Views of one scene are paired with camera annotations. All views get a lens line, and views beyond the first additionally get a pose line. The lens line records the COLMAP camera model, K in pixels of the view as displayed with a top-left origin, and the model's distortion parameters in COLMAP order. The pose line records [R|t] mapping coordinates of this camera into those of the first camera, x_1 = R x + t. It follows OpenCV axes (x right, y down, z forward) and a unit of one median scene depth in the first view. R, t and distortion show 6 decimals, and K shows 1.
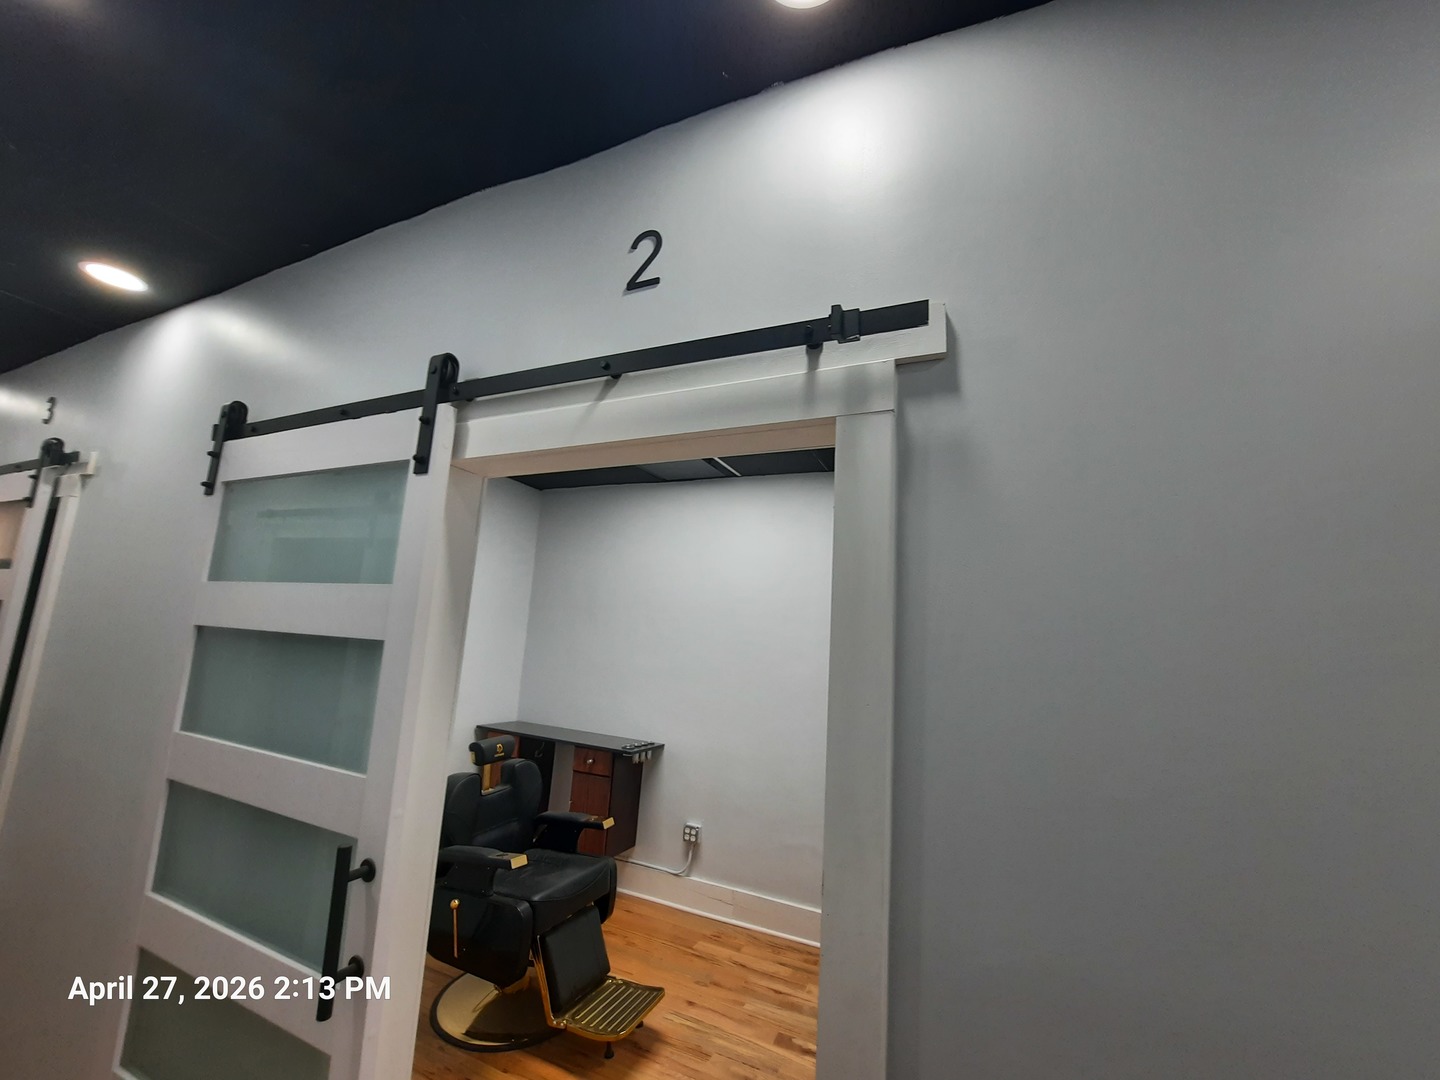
lens RADIAL K [[576.7, 0, 720.1], [0, 576.7, 541.8], [0, 0, 1]] dist [-0.015570, -0.000855]
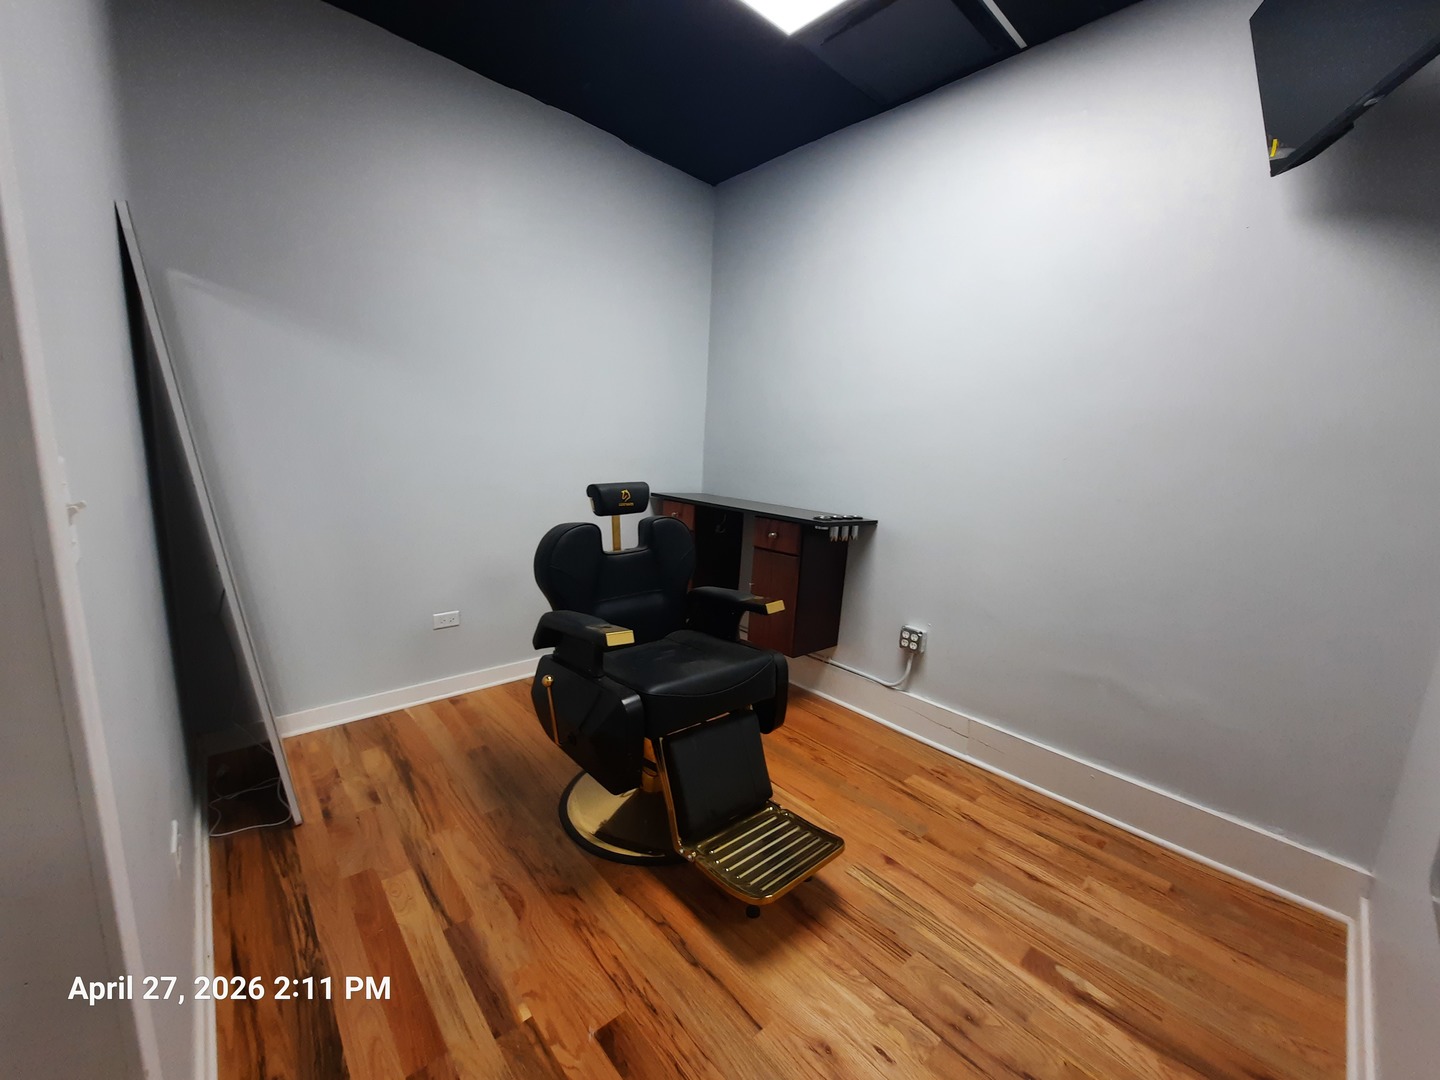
lens RADIAL K [[576.7, 0, 720.9], [0, 576.7, 541.4], [0, 0, 1]] dist [-0.015570, -0.000855]
pose [[0.914981, 0.054886, -0.399745, 0.015775], [0.067913, 0.955623, 0.286656, 0.216024], [0.397739, -0.289433, 0.870650, 0.401565]]
